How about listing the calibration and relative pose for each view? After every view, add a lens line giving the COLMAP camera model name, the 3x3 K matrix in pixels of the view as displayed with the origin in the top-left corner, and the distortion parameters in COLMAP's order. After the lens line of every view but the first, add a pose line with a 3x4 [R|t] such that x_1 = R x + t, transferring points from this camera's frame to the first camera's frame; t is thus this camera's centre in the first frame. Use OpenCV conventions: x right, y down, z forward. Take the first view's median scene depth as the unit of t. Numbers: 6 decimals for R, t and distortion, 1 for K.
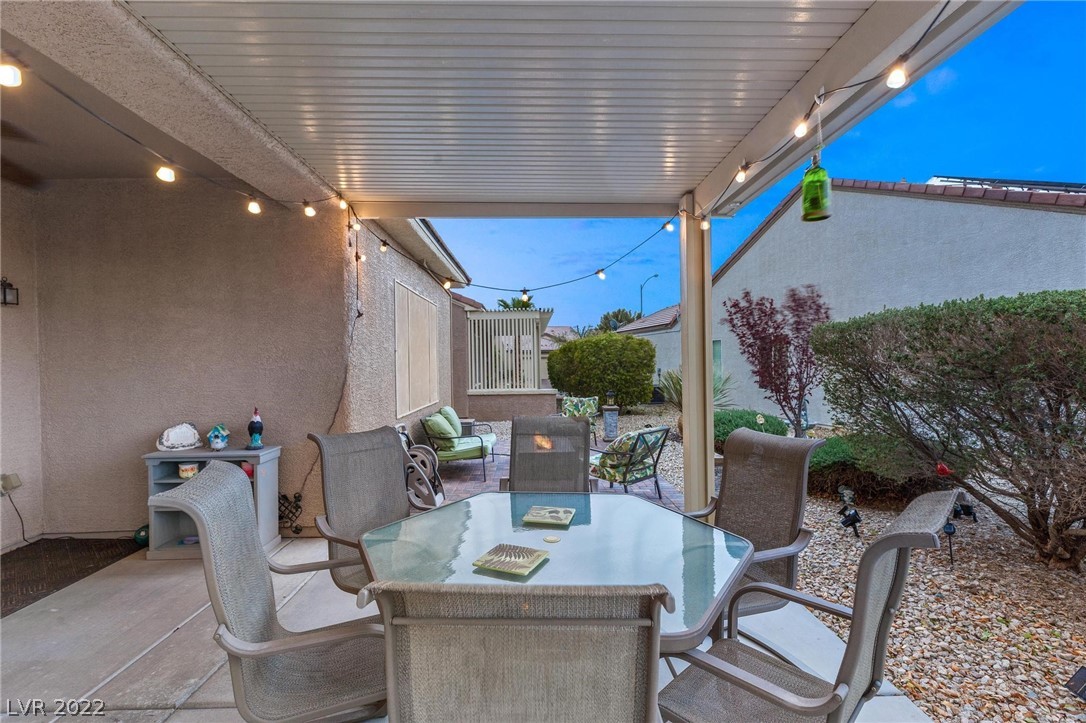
lens RADIAL K [[495.3, 0, 544.7], [0, 495.3, 356.8], [0, 0, 1]] dist [0.004179, 0.000040]
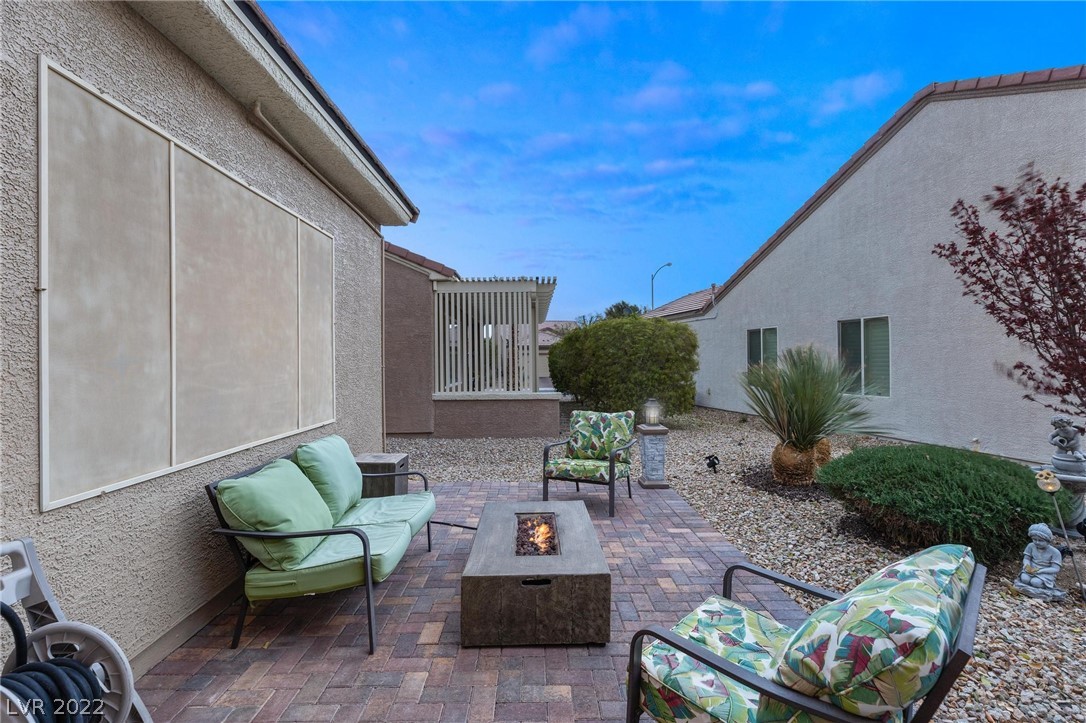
lens RADIAL K [[495.3, 0, 544.7], [0, 495.3, 356.8], [0, 0, 1]] dist [0.004179, 0.000040]
pose [[0.999974, 0.005782, -0.004215, 0.007001], [-0.005762, 0.999973, 0.004551, 0.015213], [0.004241, -0.004527, 0.999981, 0.403330]]
